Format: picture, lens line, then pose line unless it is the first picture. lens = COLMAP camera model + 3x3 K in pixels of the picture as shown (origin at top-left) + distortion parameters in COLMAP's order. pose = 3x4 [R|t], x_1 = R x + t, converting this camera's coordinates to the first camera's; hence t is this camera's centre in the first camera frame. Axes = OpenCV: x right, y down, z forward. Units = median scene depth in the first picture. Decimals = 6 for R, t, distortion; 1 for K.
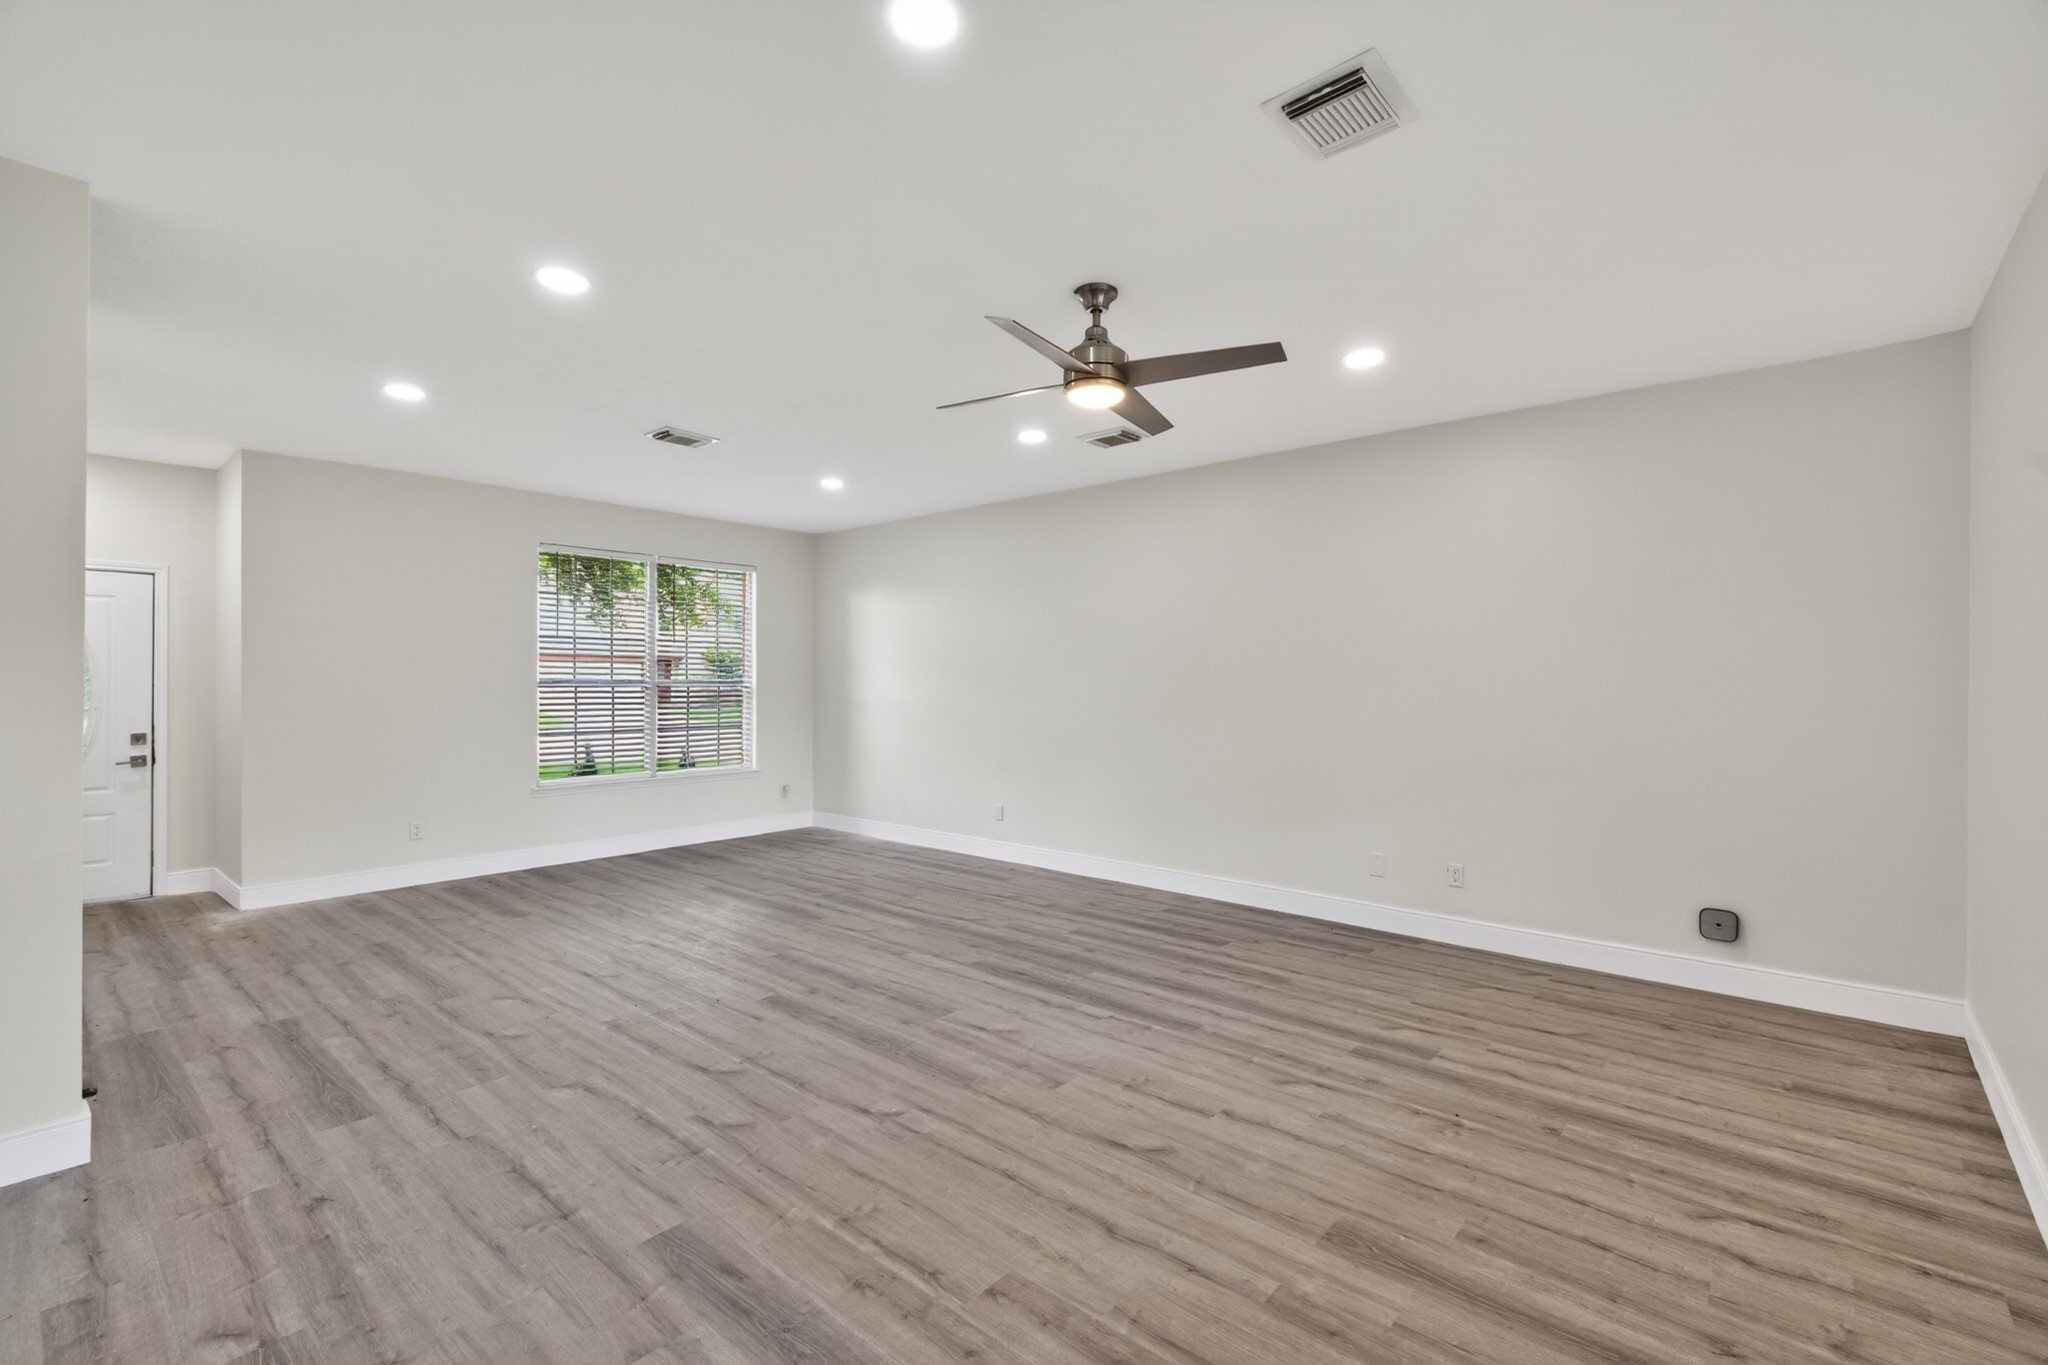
lens RADIAL K [[893.6, 0, 1019.1], [0, 893.6, 689.1], [0, 0, 1]] dist [0.006342, -0.002147]
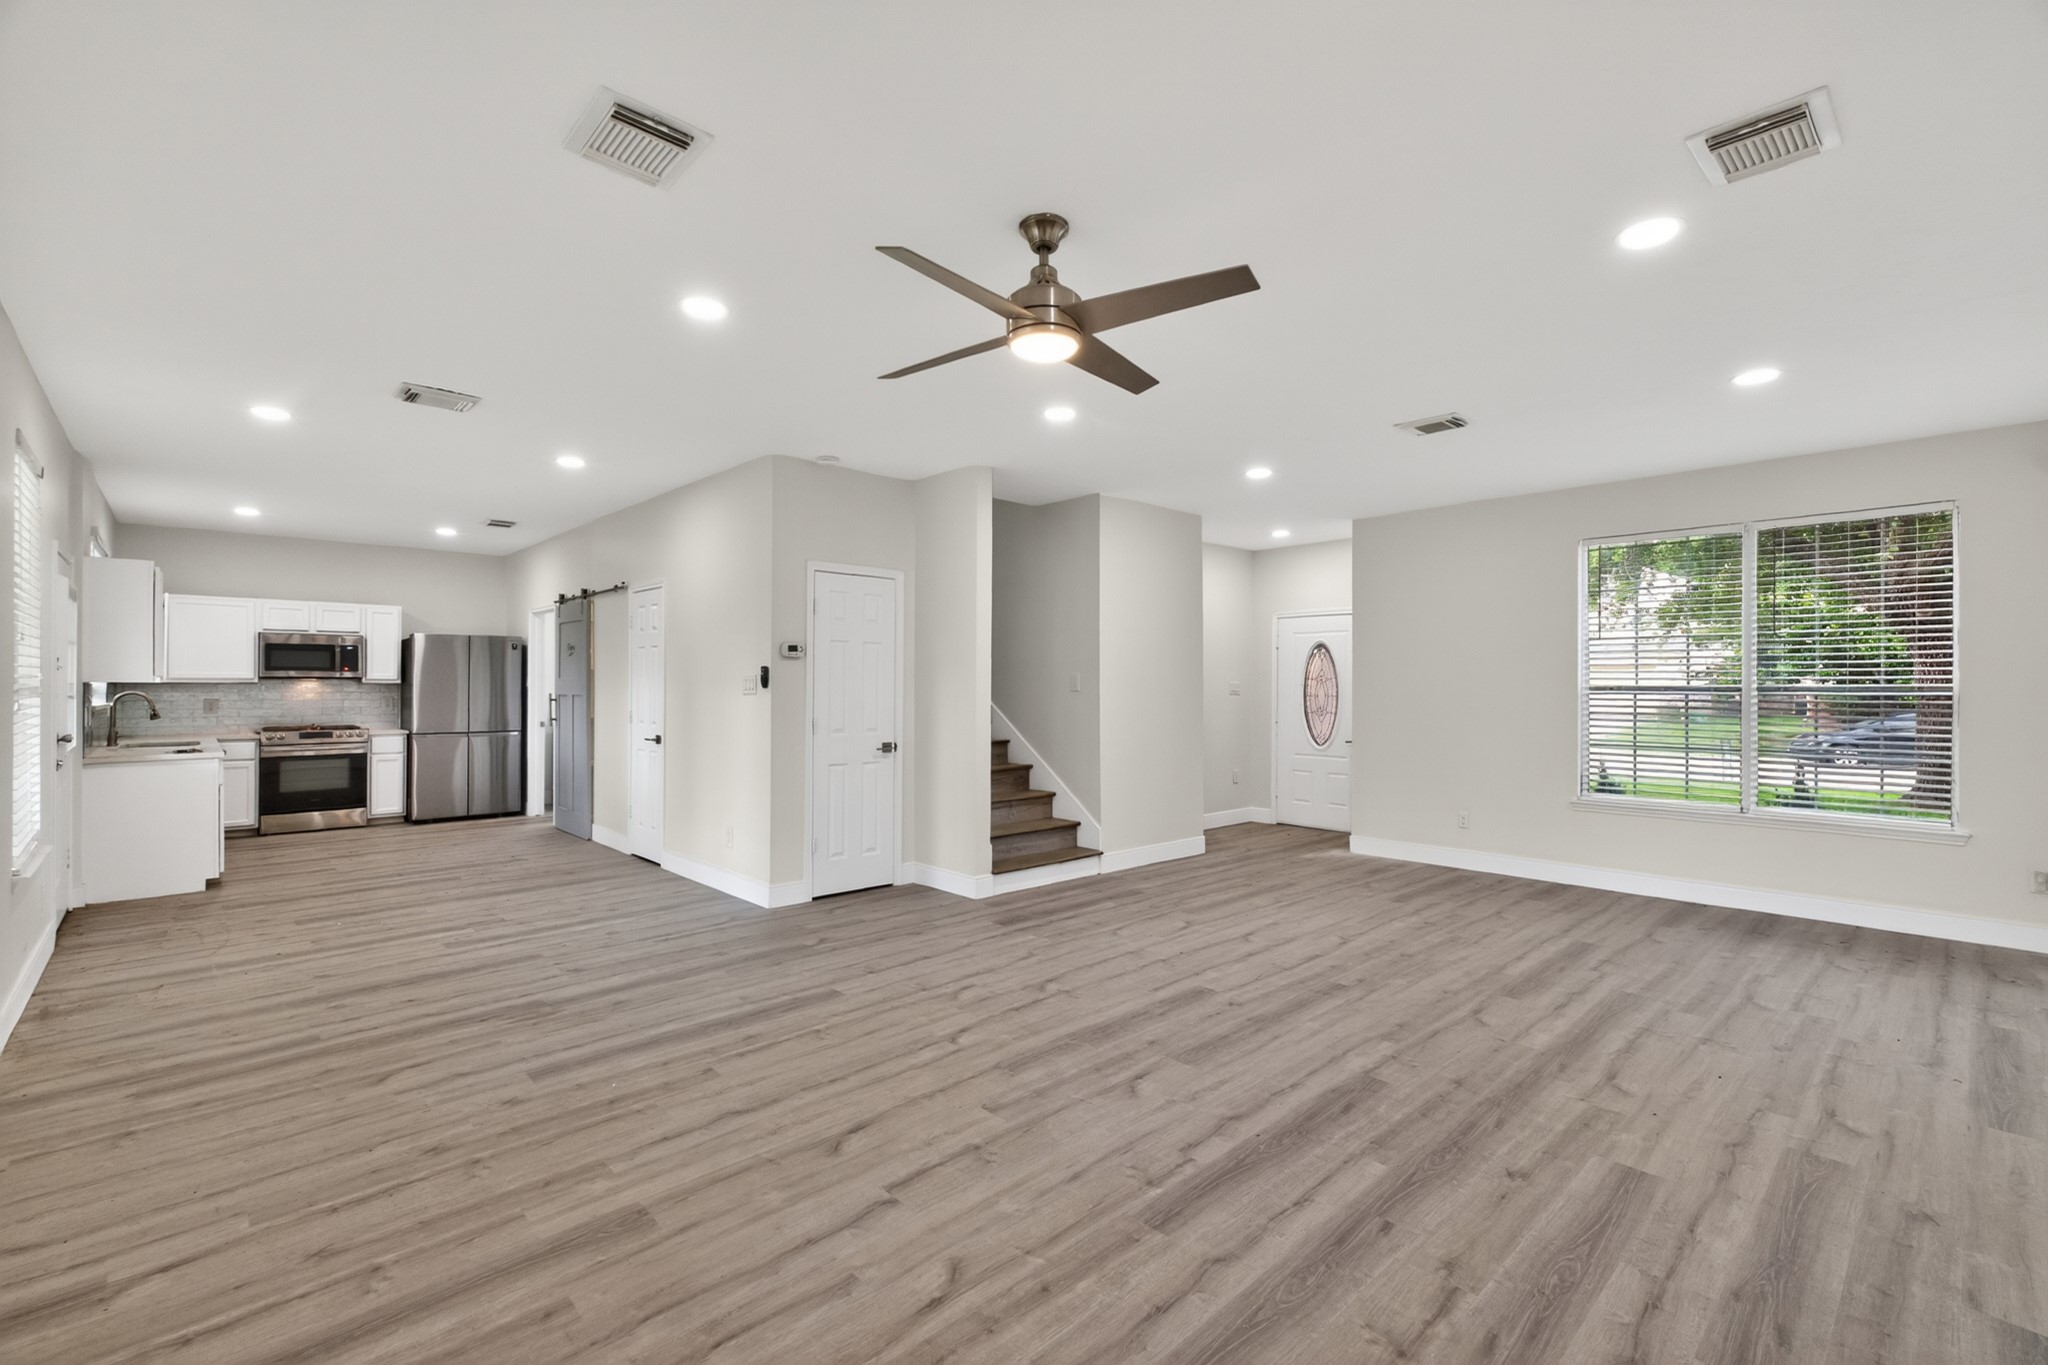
lens RADIAL K [[893.6, 0, 1036.2], [0, 893.6, 685.5], [0, 0, 1]] dist [0.006342, -0.002147]
pose [[-0.093106, -0.002201, -0.995654, 0.851291], [-0.010934, 0.999940, -0.001188, -0.005473], [0.995596, 0.010776, -0.093124, 0.979979]]
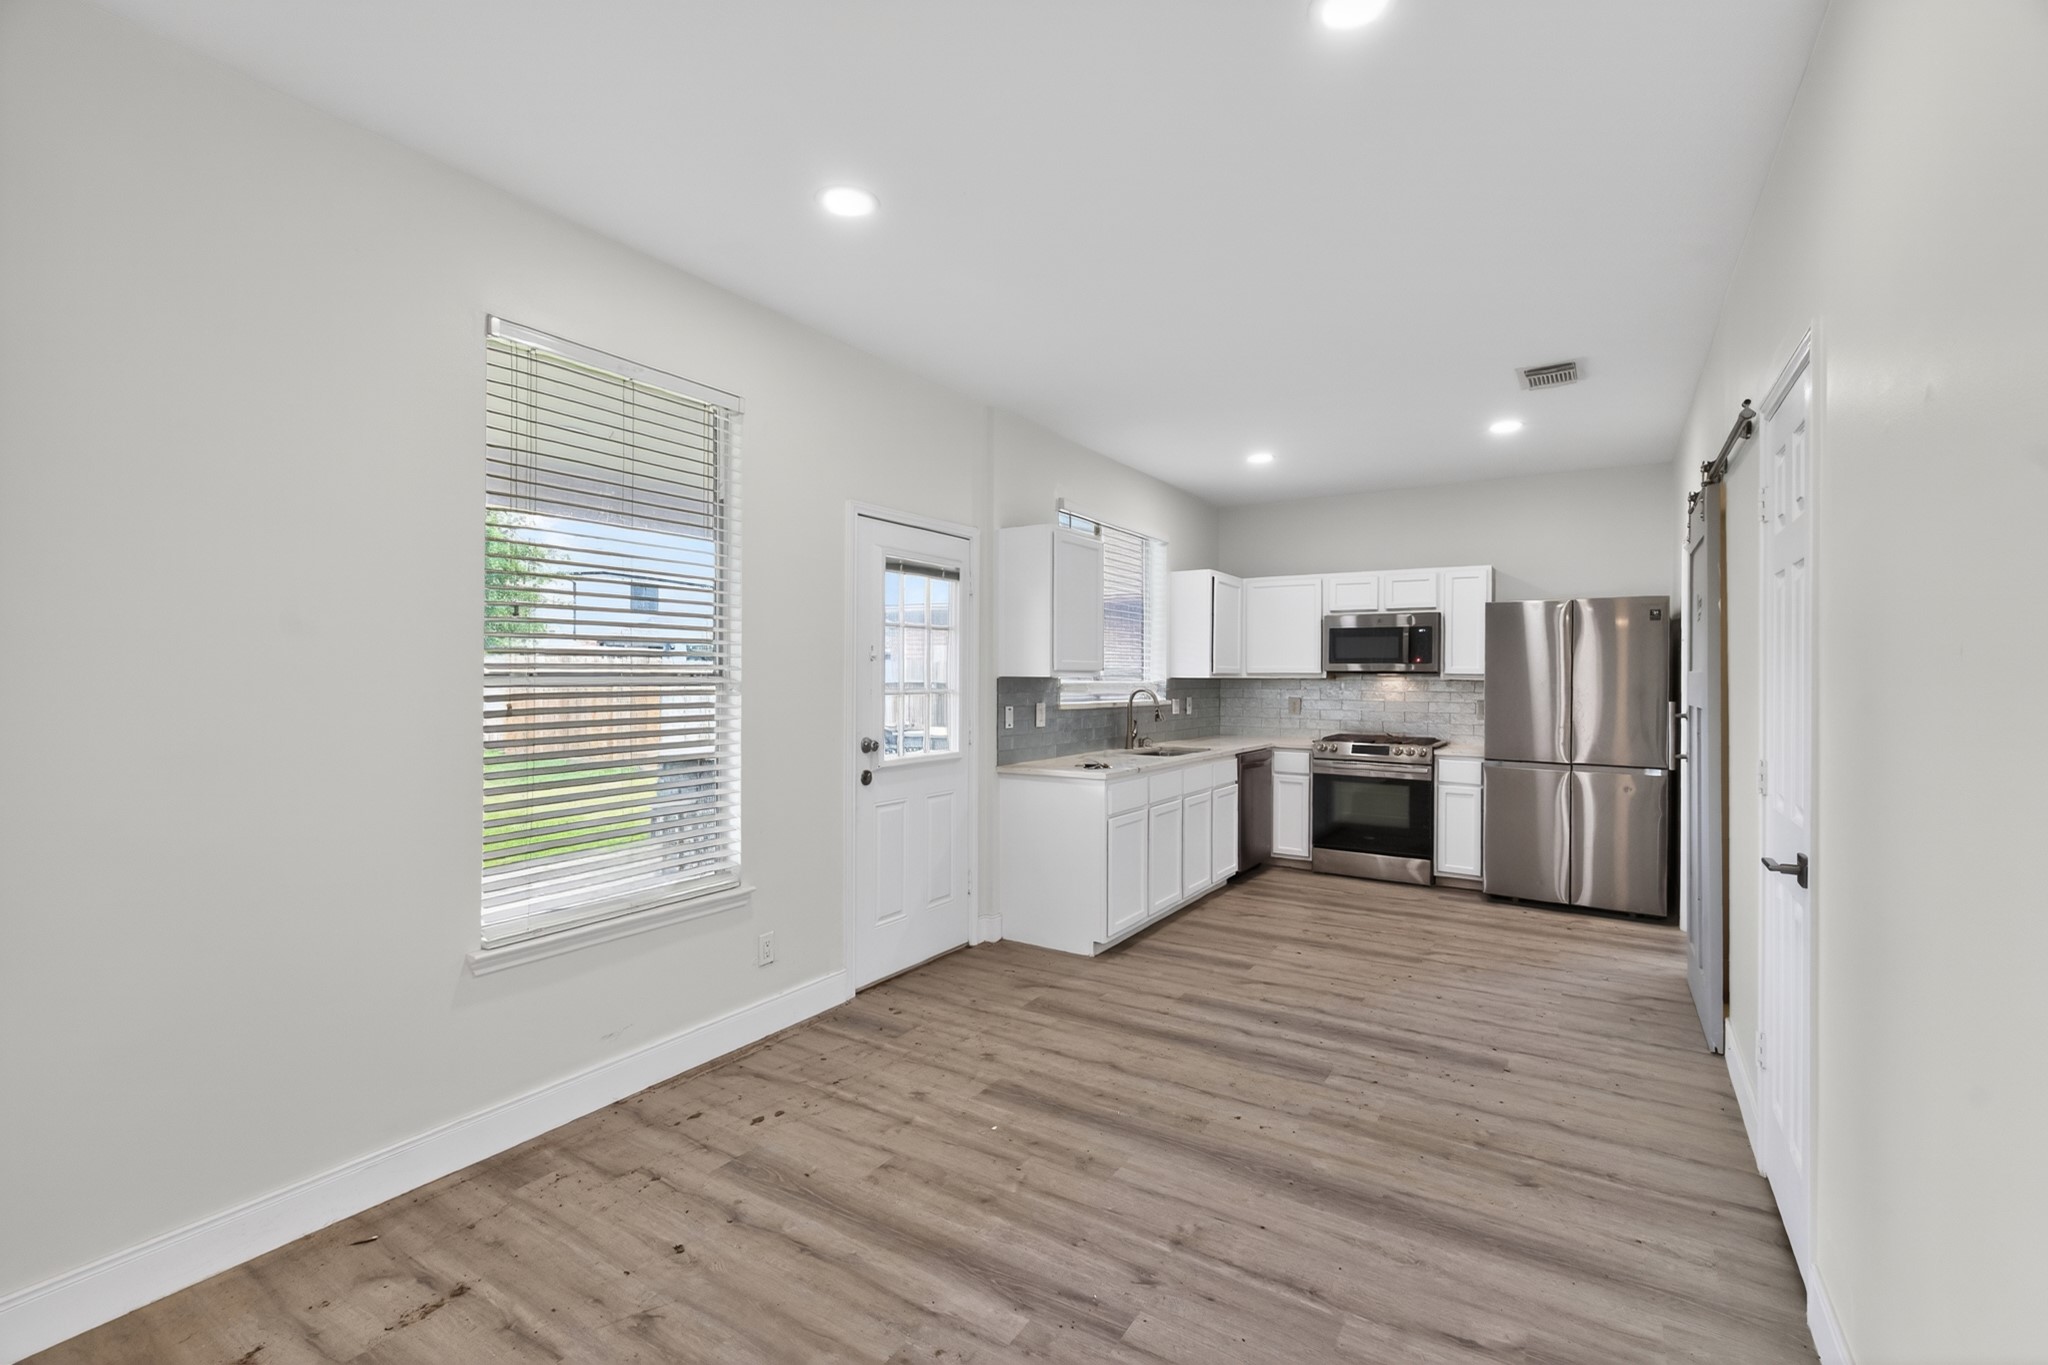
lens RADIAL K [[893.6, 0, 1021.2], [0, 893.6, 674.4], [0, 0, 1]] dist [0.006342, -0.002147]
pose [[-0.989599, -0.007978, -0.143635, -0.394034], [-0.008809, 0.999948, 0.005149, -0.005981], [0.143587, 0.006361, -0.989617, 0.497379]]
